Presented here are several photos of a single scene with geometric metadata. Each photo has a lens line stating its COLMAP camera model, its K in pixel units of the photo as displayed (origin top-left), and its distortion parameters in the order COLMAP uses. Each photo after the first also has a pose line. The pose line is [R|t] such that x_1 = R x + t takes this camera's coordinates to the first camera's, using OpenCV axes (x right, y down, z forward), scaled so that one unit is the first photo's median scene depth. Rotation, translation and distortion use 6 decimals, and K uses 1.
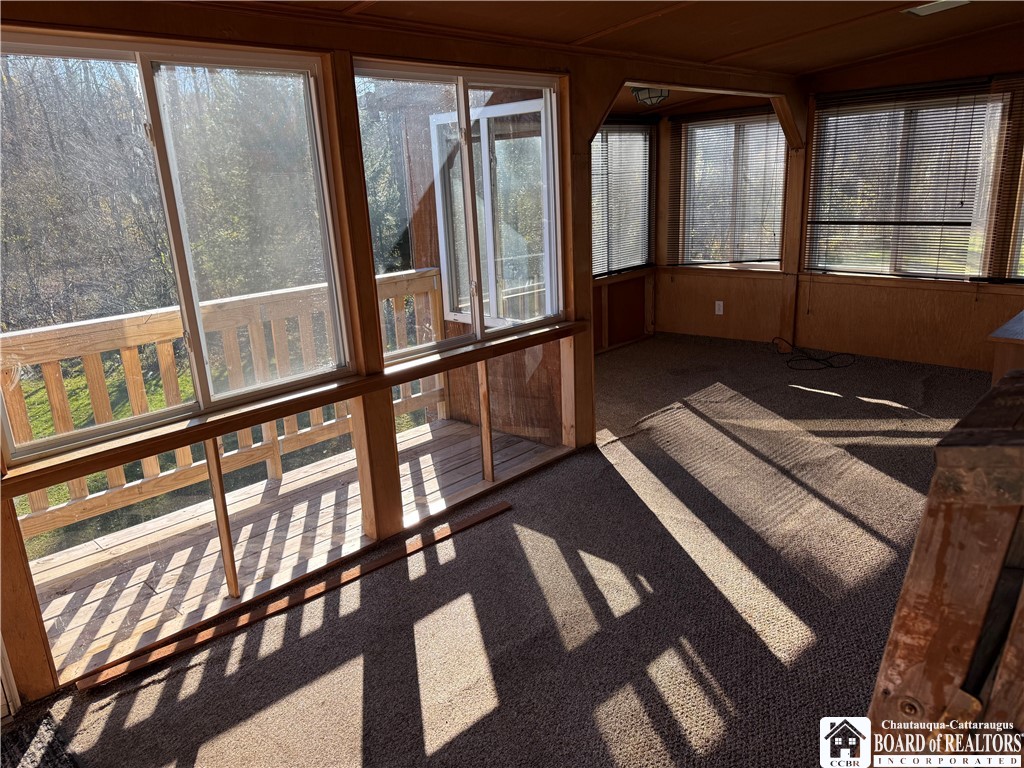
lens RADIAL K [[730.3, 0, 512.5], [0, 730.3, 388.8], [0, 0, 1]] dist [0.042147, -0.049431]
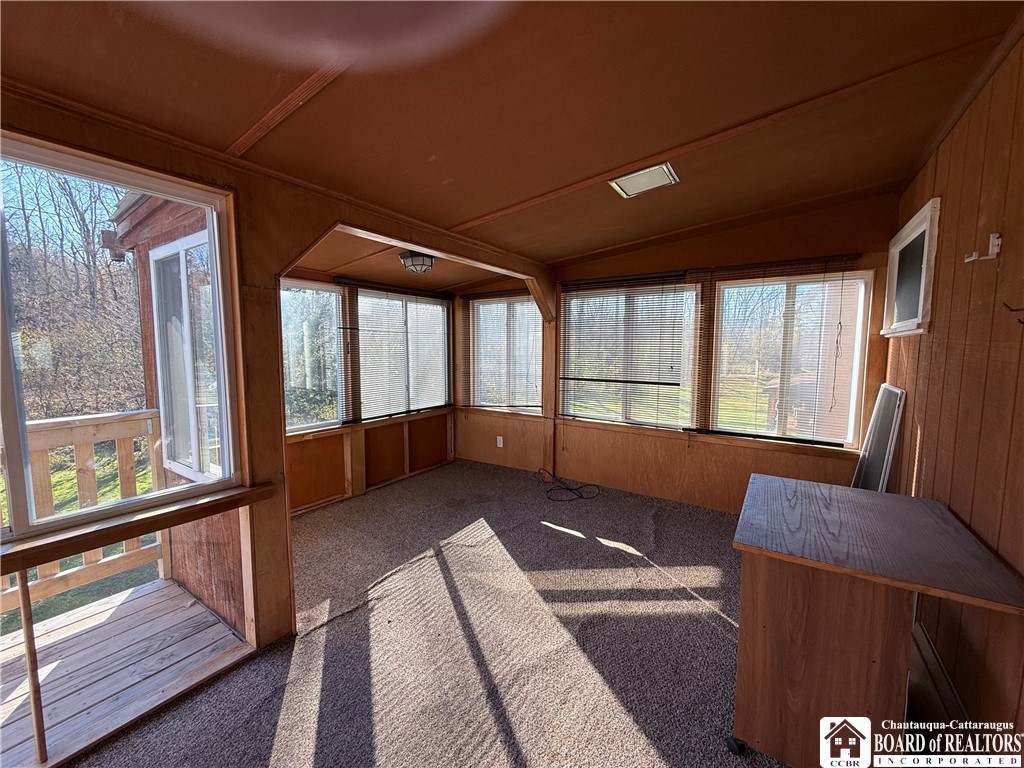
lens RADIAL K [[407.4, 0, 515.1], [0, 407.4, 380.3], [0, 0, 1]] dist [0.000395, 0.000033]
pose [[0.982055, 0.036972, 0.184936, 0.199410], [0.001424, 0.979115, -0.203304, -0.081765], [-0.188590, 0.199919, 0.961492, 0.349014]]
